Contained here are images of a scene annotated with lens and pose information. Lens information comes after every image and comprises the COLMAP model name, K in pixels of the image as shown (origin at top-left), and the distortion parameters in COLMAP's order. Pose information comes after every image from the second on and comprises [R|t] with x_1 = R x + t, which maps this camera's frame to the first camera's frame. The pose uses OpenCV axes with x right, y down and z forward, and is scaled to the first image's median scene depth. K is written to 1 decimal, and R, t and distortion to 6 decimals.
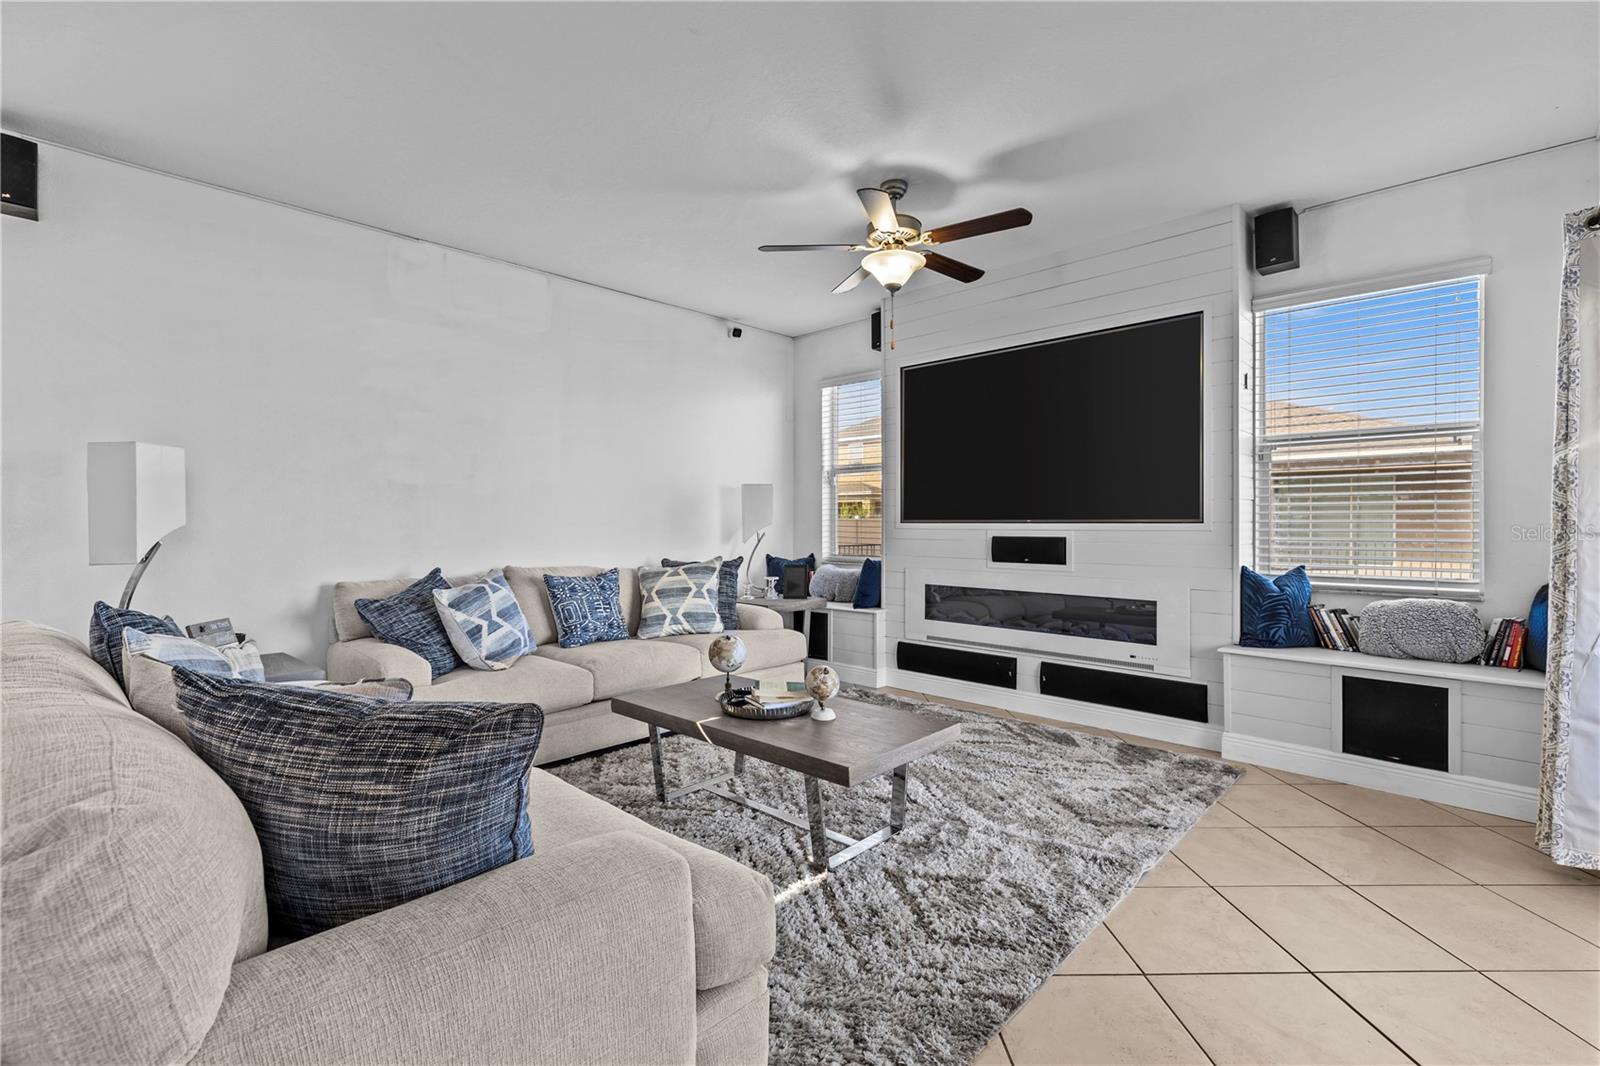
lens RADIAL K [[714.1, 0, 791.4], [0, 714.1, 521.4], [0, 0, 1]] dist [0.001956, 0.001420]
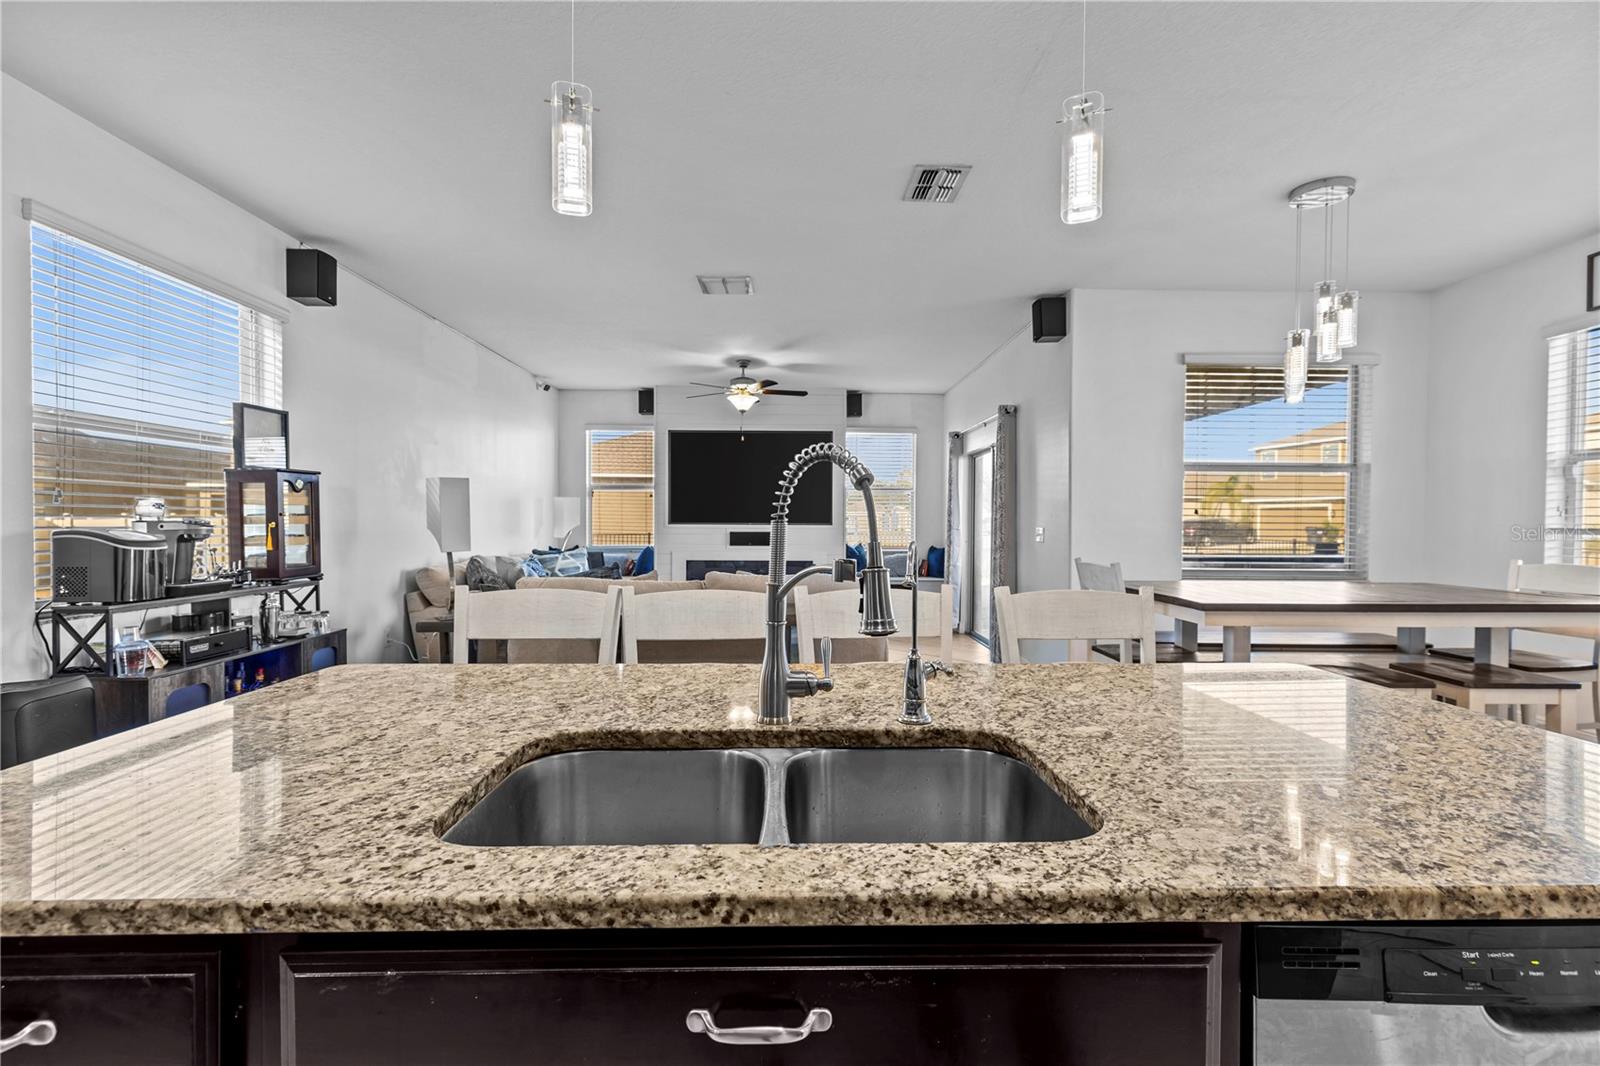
lens RADIAL K [[714.1, 0, 800.8], [0, 714.1, 528.2], [0, 0, 1]] dist [0.001956, 0.001420]
pose [[0.700913, -0.003277, 0.713239, -1.083946], [-0.007362, 0.999903, 0.011828, -0.014095], [-0.713209, -0.013541, 0.700821, -0.502688]]
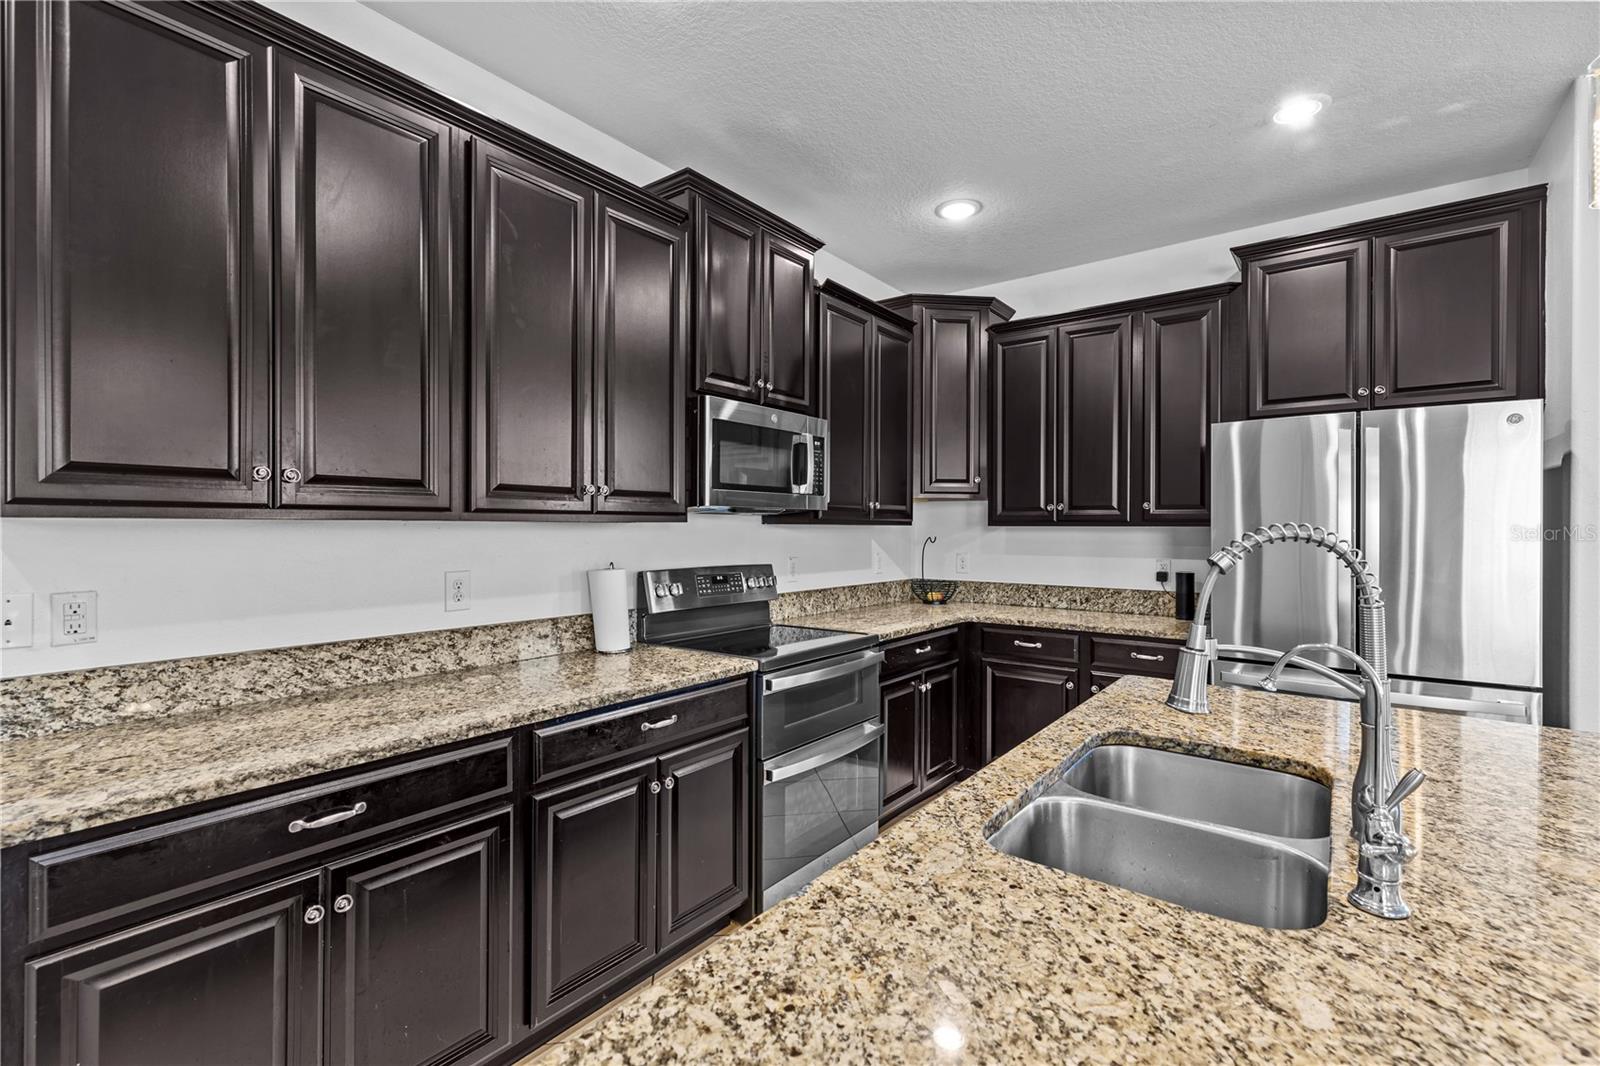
lens RADIAL K [[714.1, 0, 799.7], [0, 714.1, 523.0], [0, 0, 1]] dist [0.001956, 0.001420]
pose [[0.116330, -0.005412, -0.993196, -0.631738], [-0.003260, 0.999978, -0.005831, -0.042483], [0.993205, 0.003916, 0.116310, -0.522457]]
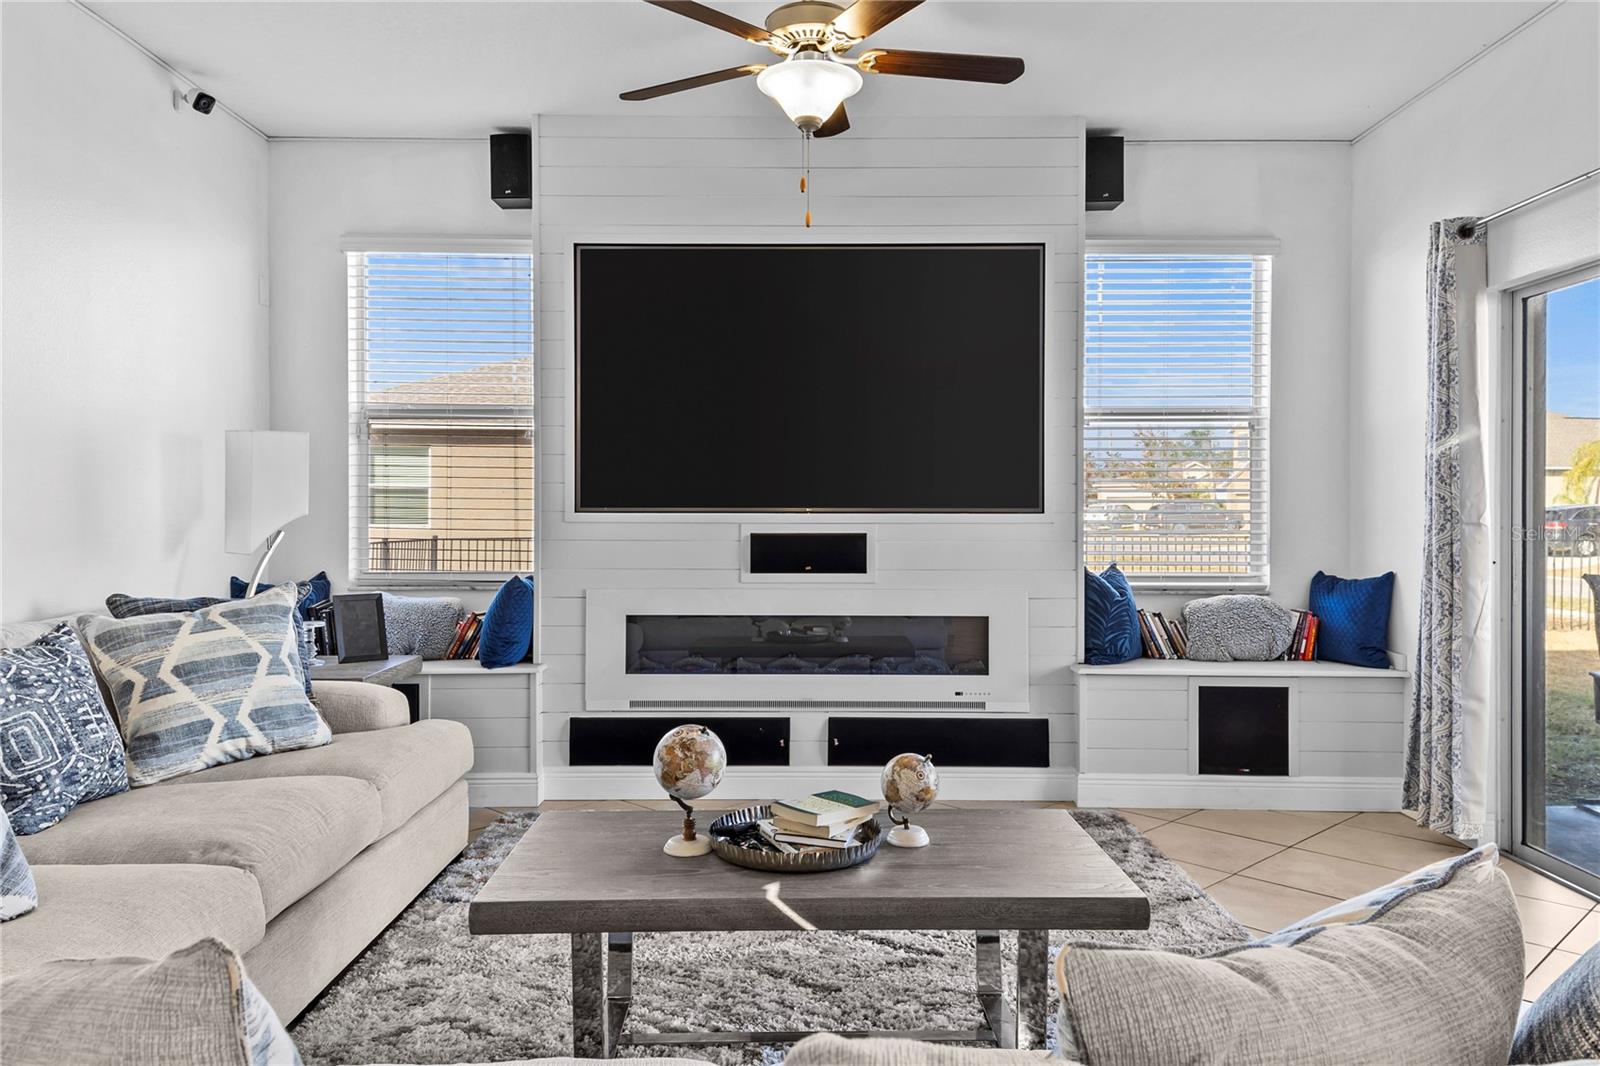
lens RADIAL K [[1147.7, 0, 800.2], [0, 1147.7, 513.9], [0, 0, 1]] dist [0.050270, -0.014346]
pose [[0.717729, 0.001098, 0.696322, -0.488384], [-0.003282, 0.999993, 0.001806, 0.001388], [-0.696315, -0.003582, 0.717727, 0.272411]]
